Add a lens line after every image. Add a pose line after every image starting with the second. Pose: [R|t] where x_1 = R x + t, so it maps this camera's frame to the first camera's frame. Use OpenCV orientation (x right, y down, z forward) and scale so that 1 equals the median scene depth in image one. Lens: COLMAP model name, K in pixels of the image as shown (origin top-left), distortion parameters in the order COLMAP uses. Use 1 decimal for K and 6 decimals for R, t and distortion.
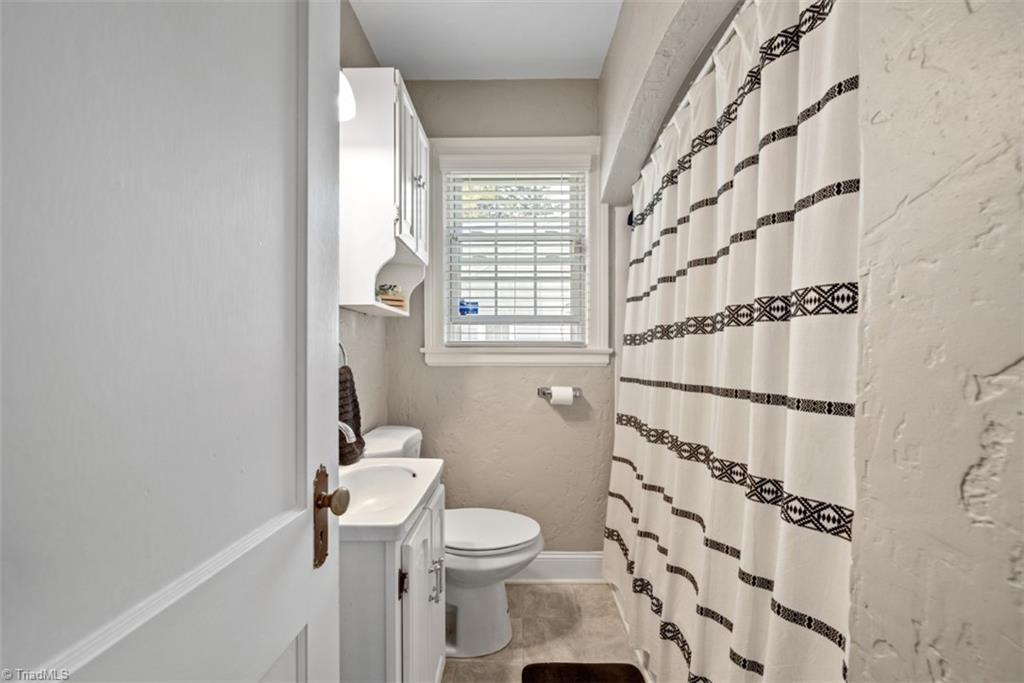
lens RADIAL K [[392.3, 0, 510.6], [0, 392.3, 337.5], [0, 0, 1]] dist [0.001675, -0.002040]
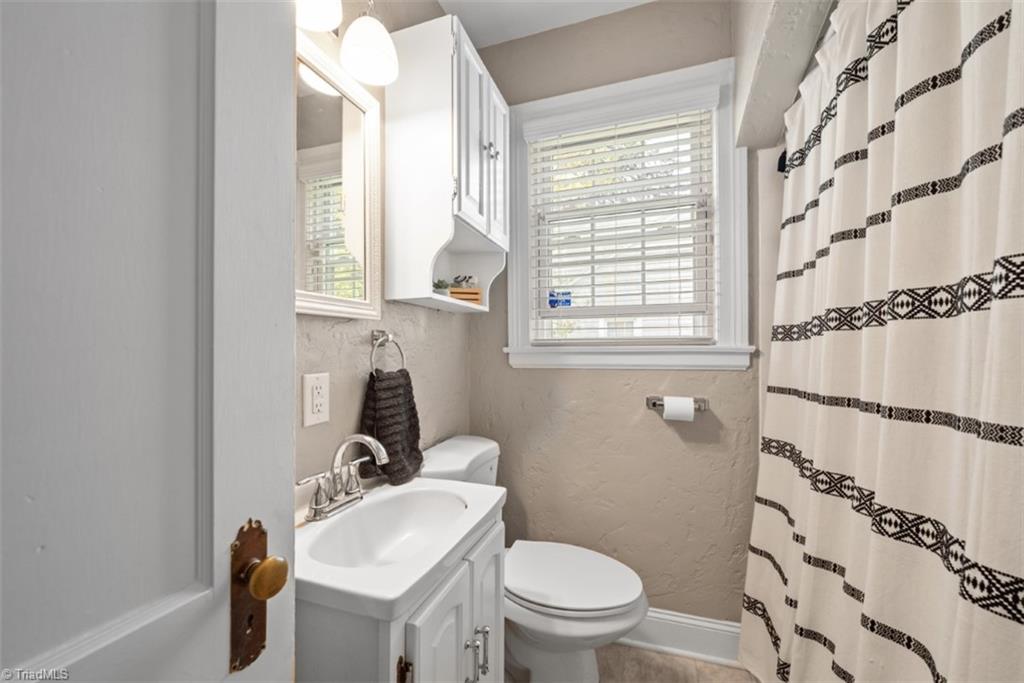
lens RADIAL K [[390.5, 0, 514.2], [0, 390.5, 343.4], [0, 0, 1]] dist [-0.005310, -0.000463]
pose [[0.949478, -0.012026, -0.313604, 0.070418], [0.017761, 0.999723, 0.015435, 0.005383], [0.313331, -0.020225, 0.949429, 0.199706]]
